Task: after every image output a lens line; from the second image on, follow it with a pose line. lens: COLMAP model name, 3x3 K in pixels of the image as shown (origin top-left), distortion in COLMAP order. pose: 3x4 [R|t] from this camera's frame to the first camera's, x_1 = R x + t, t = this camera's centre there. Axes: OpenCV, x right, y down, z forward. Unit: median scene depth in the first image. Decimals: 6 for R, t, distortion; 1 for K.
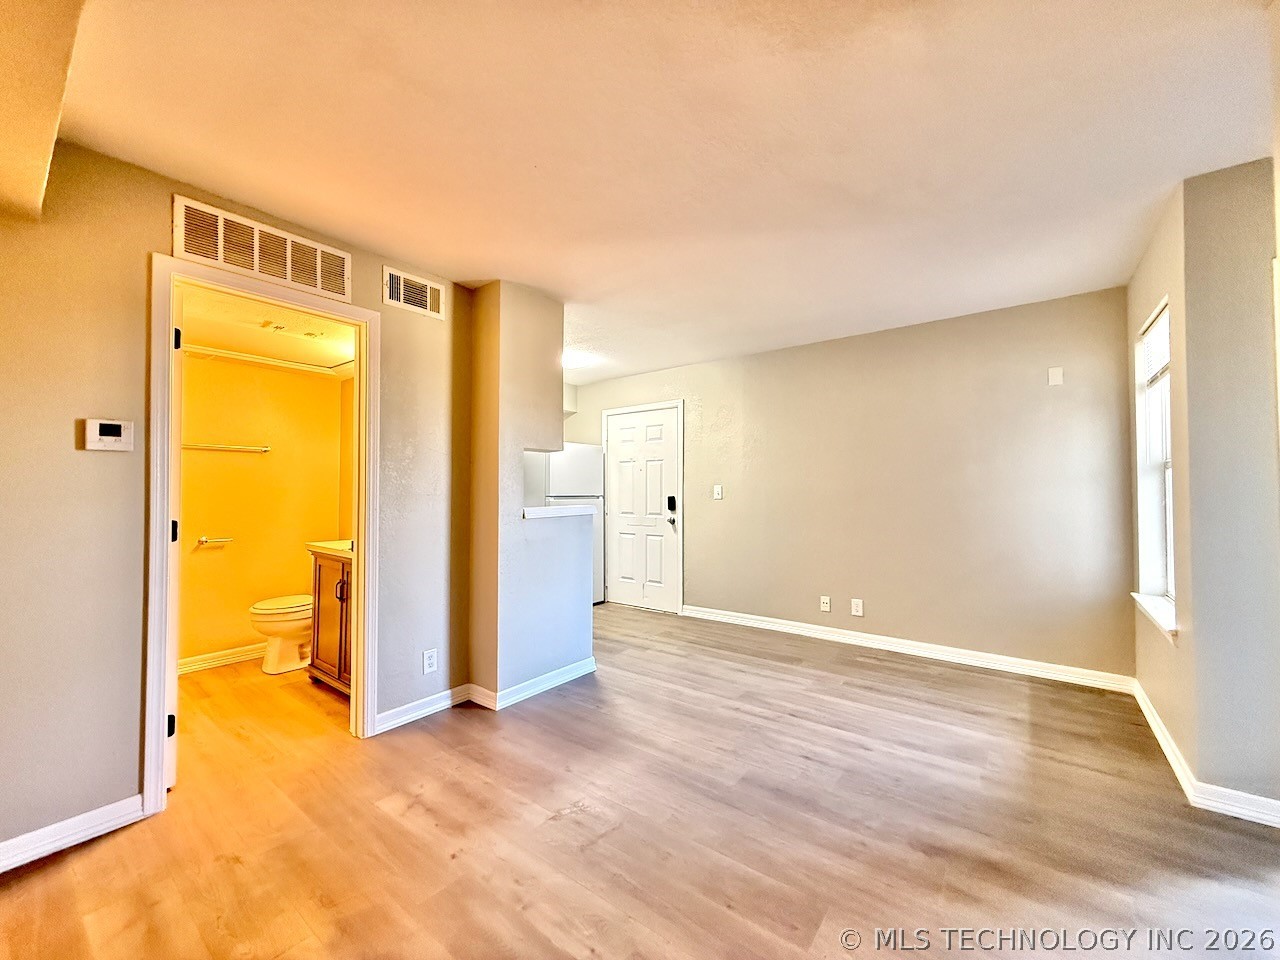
lens RADIAL K [[508.5, 0, 636.1], [0, 508.5, 483.1], [0, 0, 1]] dist [-0.001024, 0.000292]
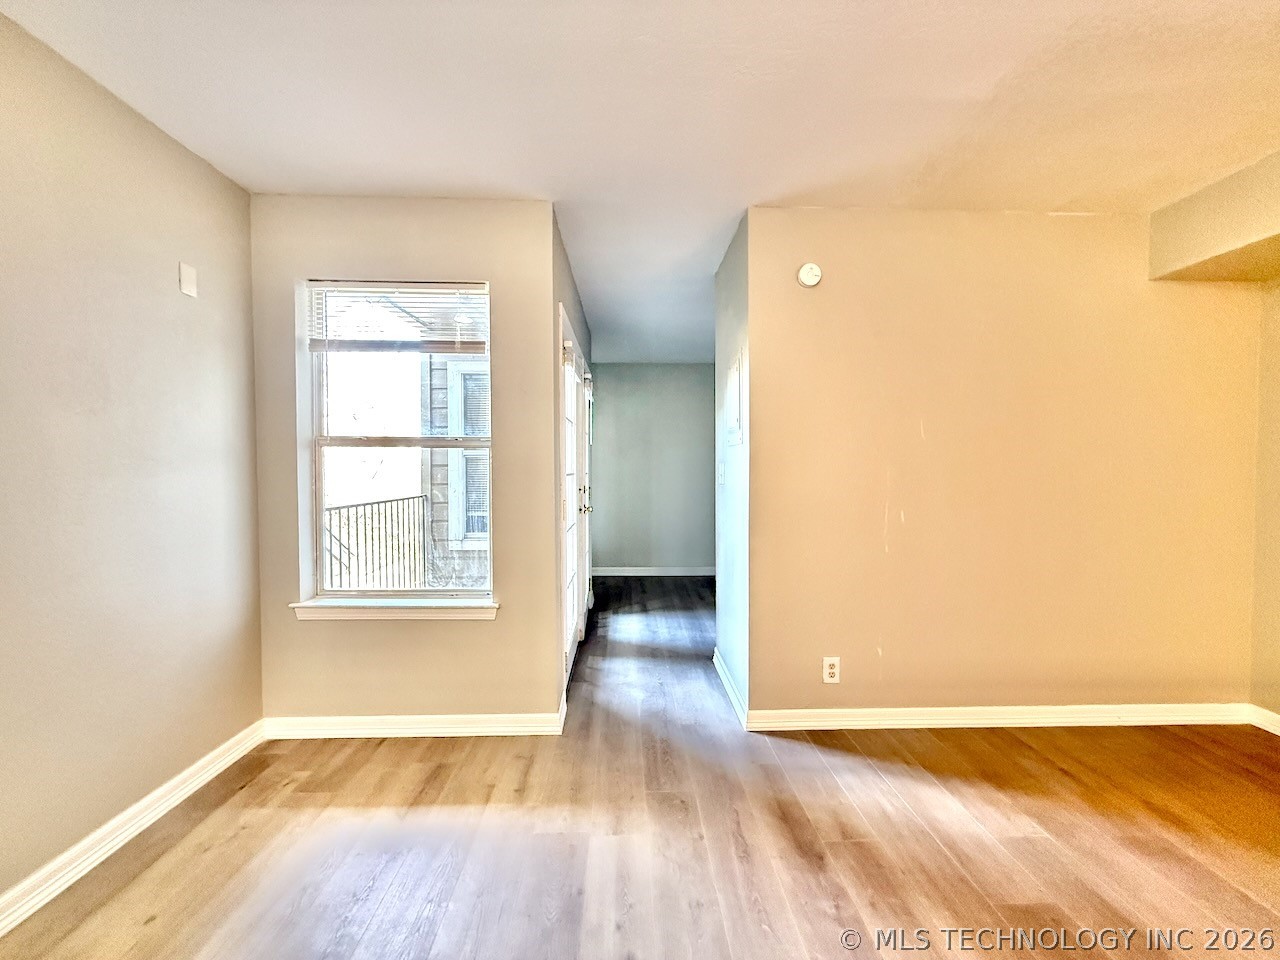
lens RADIAL K [[508.5, 0, 638.2], [0, 508.5, 481.2], [0, 0, 1]] dist [-0.001024, 0.000292]
pose [[-0.633996, -0.017559, 0.773137, 0.046114], [-0.010219, 0.999845, 0.014328, 0.013022], [-0.773269, 0.001183, -0.634077, 1.296853]]
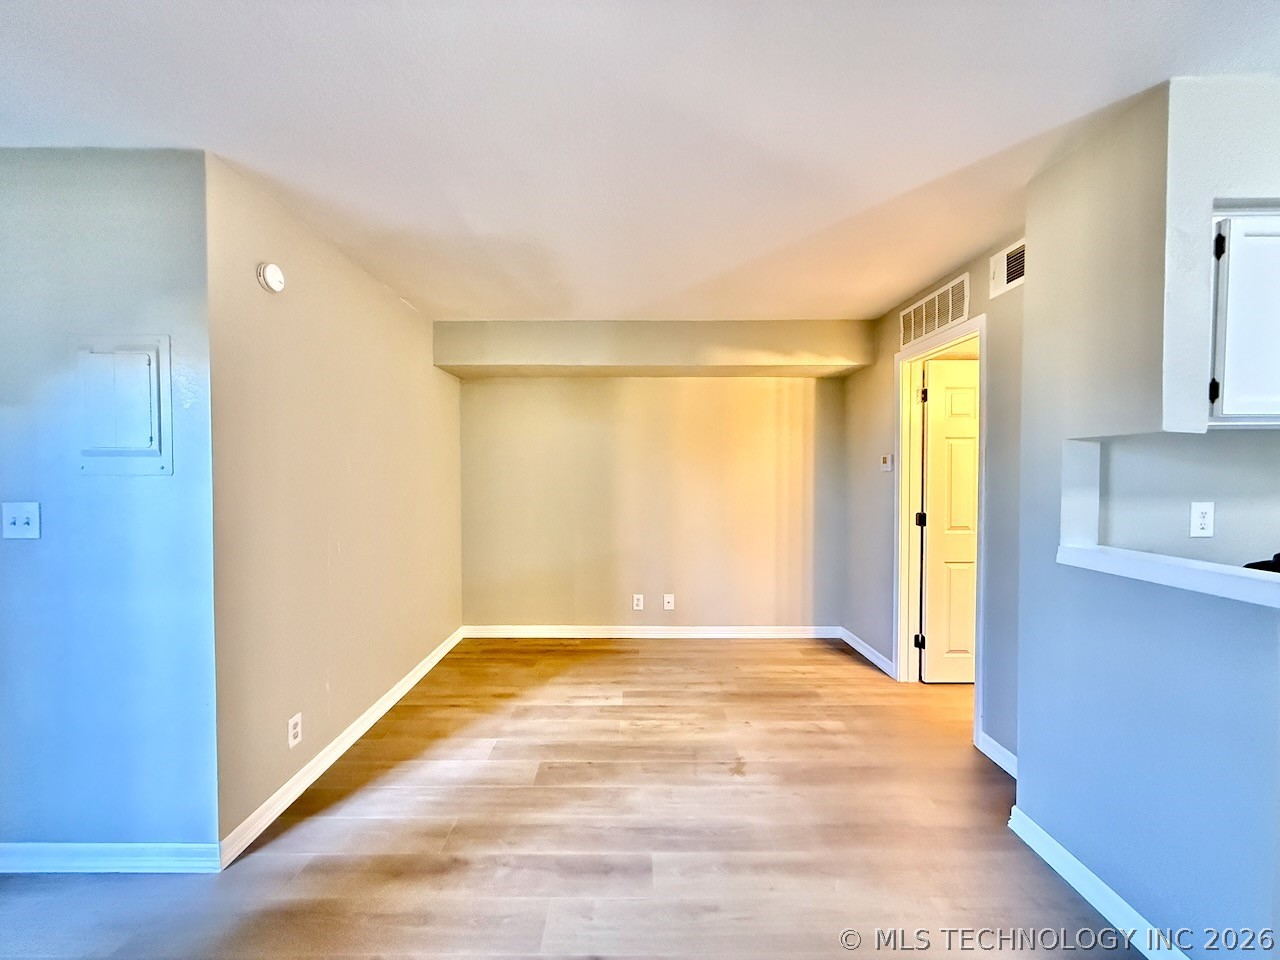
lens RADIAL K [[508.5, 0, 636.8], [0, 508.5, 481.2], [0, 0, 1]] dist [-0.001024, 0.000292]
pose [[-0.788826, 0.015055, -0.614432, 0.631171], [0.011906, 0.999887, 0.009215, -0.040601], [0.614501, -0.000046, -0.788916, 1.433703]]
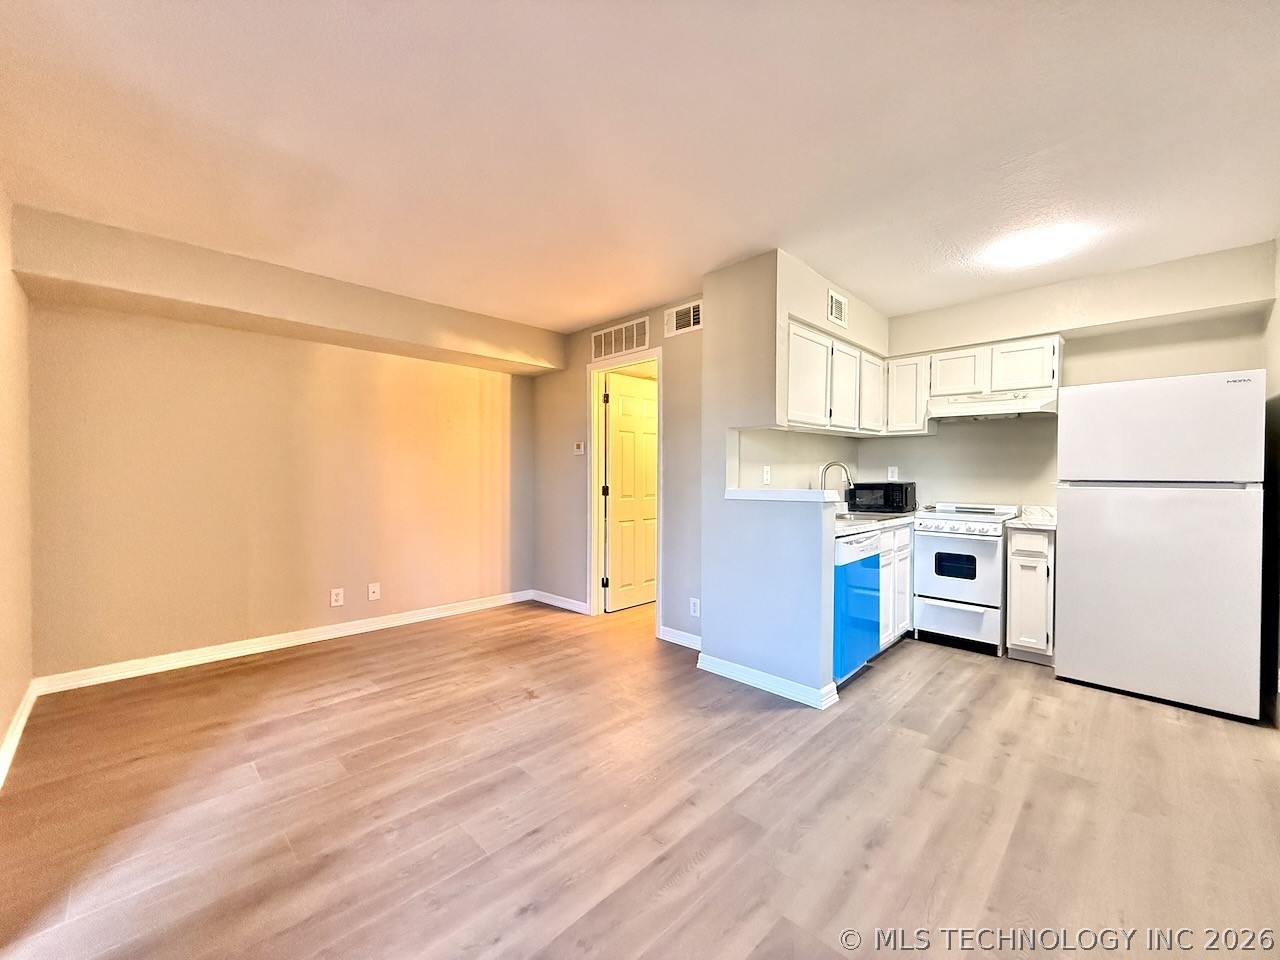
lens RADIAL K [[508.5, 0, 636.6], [0, 508.5, 482.2], [0, 0, 1]] dist [-0.001024, 0.000292]
pose [[-0.127034, 0.015653, -0.991775, 0.982167], [0.013056, 0.999815, 0.014108, 0.026026], [0.991812, -0.011157, -0.127215, 1.178026]]
